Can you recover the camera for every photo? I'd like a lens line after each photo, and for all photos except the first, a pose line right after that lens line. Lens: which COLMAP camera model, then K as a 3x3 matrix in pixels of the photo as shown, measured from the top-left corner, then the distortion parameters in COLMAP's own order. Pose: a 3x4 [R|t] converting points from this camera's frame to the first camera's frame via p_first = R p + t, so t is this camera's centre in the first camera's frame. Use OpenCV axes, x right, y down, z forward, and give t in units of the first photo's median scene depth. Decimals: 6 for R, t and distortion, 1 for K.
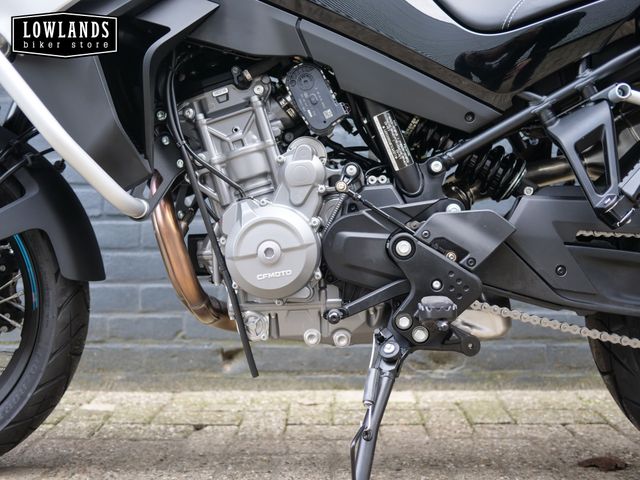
lens RADIAL K [[734.4, 0, 320.8], [0, 734.4, 234.0], [0, 0, 1]] dist [-0.003005, 0.000000]
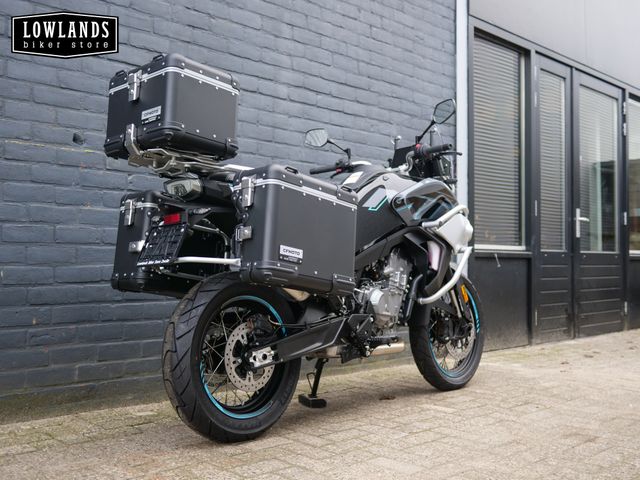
lens RADIAL K [[734.4, 0, 318.1], [0, 734.4, 239.7], [0, 0, 1]] dist [-0.003005, 0.000000]
pose [[0.694006, 0.033902, 0.719170, -1.392757], [-0.020195, 0.999414, -0.027625, -0.145758], [-0.719686, 0.004648, 0.694284, -0.538918]]
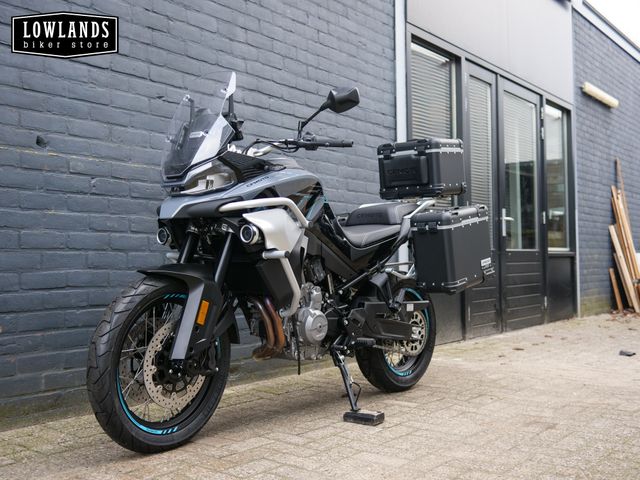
lens RADIAL K [[734.4, 0, 319.6], [0, 734.4, 239.2], [0, 0, 1]] dist [-0.003005, 0.000000]
pose [[0.595775, 0.027266, 0.802689, -1.524742], [-0.005089, 0.999532, -0.030176, -0.147867], [-0.803136, 0.013893, 0.595634, -0.439552]]
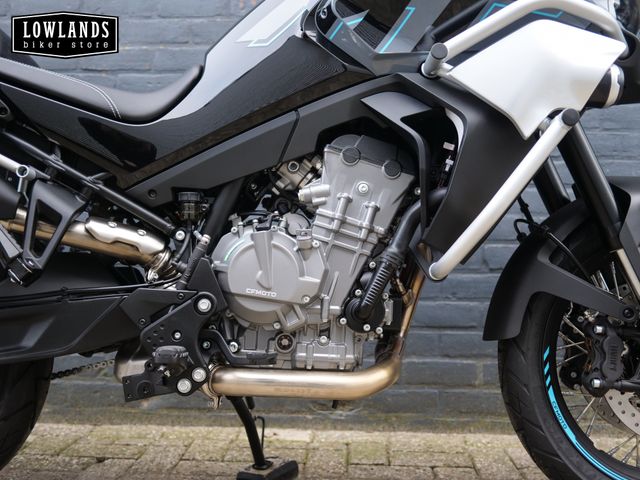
lens RADIAL K [[734.4, 0, 321.5], [0, 734.4, 238.7], [0, 0, 1]] dist [-0.003005, 0.000000]
pose [[0.999236, 0.018981, -0.034175, 0.197133], [-0.019713, 0.999580, -0.021225, -0.052655], [0.033758, 0.021883, 0.999190, -0.099772]]
